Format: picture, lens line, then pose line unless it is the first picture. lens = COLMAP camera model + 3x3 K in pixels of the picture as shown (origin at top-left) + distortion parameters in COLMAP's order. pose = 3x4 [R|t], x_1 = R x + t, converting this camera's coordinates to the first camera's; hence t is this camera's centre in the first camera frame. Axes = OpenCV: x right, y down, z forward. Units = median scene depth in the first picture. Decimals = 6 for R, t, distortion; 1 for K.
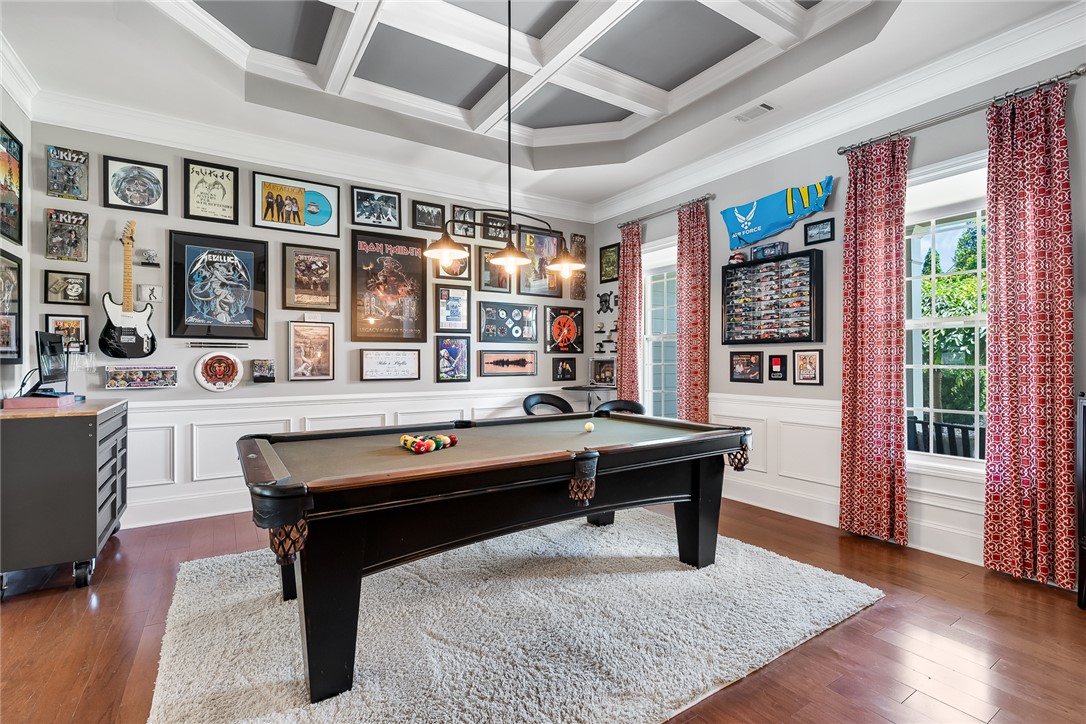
lens RADIAL K [[502.7, 0, 543.2], [0, 502.7, 361.5], [0, 0, 1]] dist [-0.002506, -0.000098]
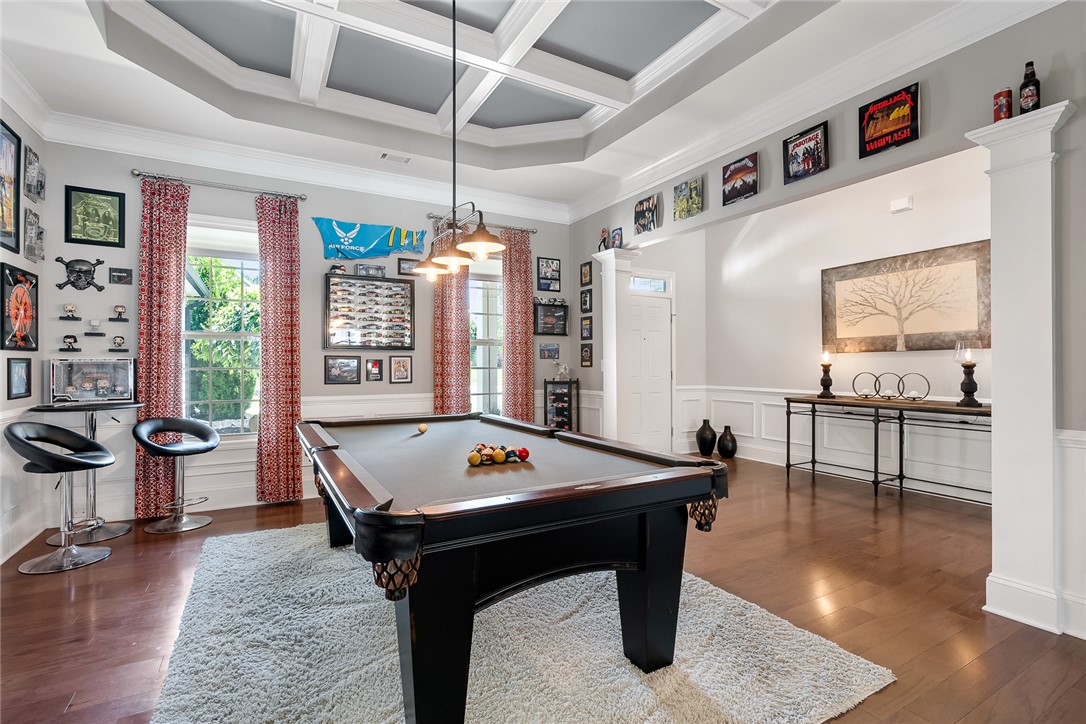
lens RADIAL K [[502.7, 0, 543.1], [0, 502.7, 361.8], [0, 0, 1]] dist [-0.002506, -0.000098]
pose [[0.062823, 0.011504, 0.997958, -0.663928], [0.003072, 0.999927, -0.011720, 0.007114], [-0.998020, 0.003802, 0.062783, 0.501818]]
